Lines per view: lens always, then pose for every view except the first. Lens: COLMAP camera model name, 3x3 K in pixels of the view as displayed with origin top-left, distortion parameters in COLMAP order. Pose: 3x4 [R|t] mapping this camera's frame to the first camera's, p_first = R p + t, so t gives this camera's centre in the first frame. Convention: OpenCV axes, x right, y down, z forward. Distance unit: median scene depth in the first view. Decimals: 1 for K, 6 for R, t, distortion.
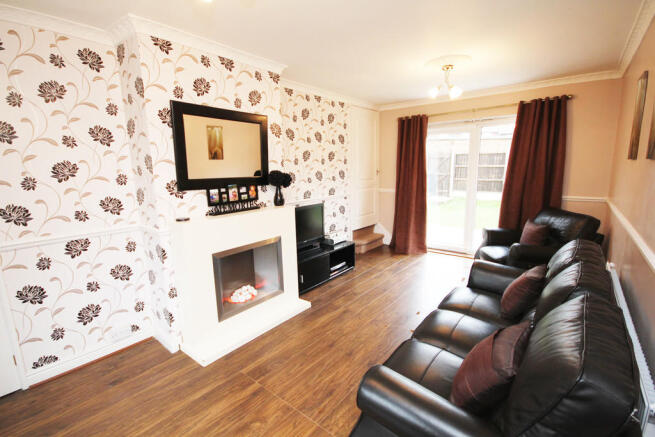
lens RADIAL K [[307.1, 0, 327.5], [0, 307.1, 218.5], [0, 0, 1]] dist [0.036978, -0.000153]
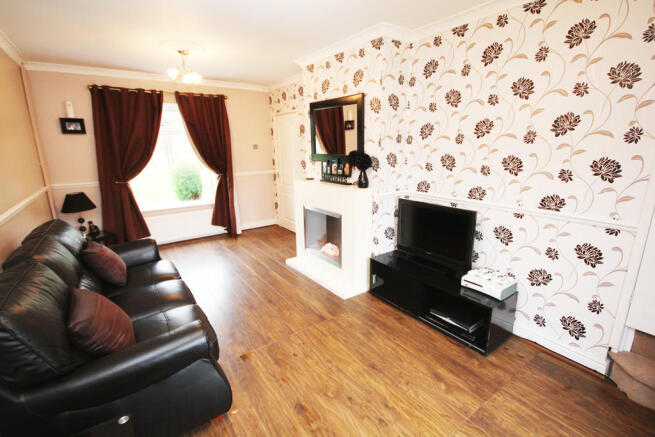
lens RADIAL K [[305.8, 0, 327.5], [0, 305.8, 218.5], [0, 0, 1]] dist [-0.002046, -0.000596]
pose [[-0.270293, 0.255558, -0.928241, 0.837652], [-0.144605, 0.942415, 0.301568, -0.240797], [0.951857, 0.215740, -0.217773, 1.216023]]
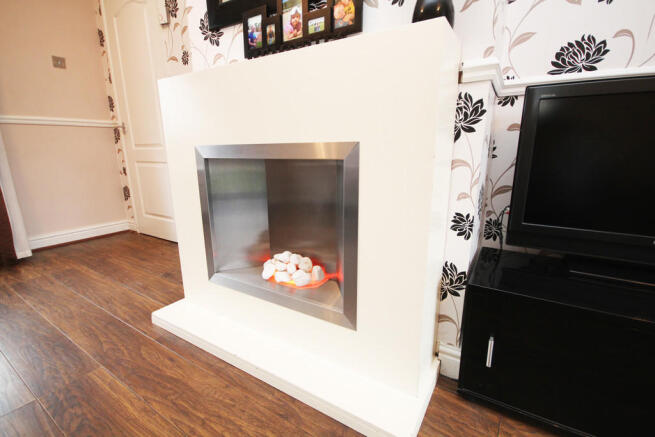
lens RADIAL K [[303.3, 0, 333.0], [0, 303.3, 225.1], [0, 0, 1]] dist [0.000662, -0.000003]
pose [[0.120903, 0.256062, -0.959070, 0.139975], [-0.171318, 0.957042, 0.233923, 0.069340], [0.977769, 0.136024, 0.159577, 0.971264]]
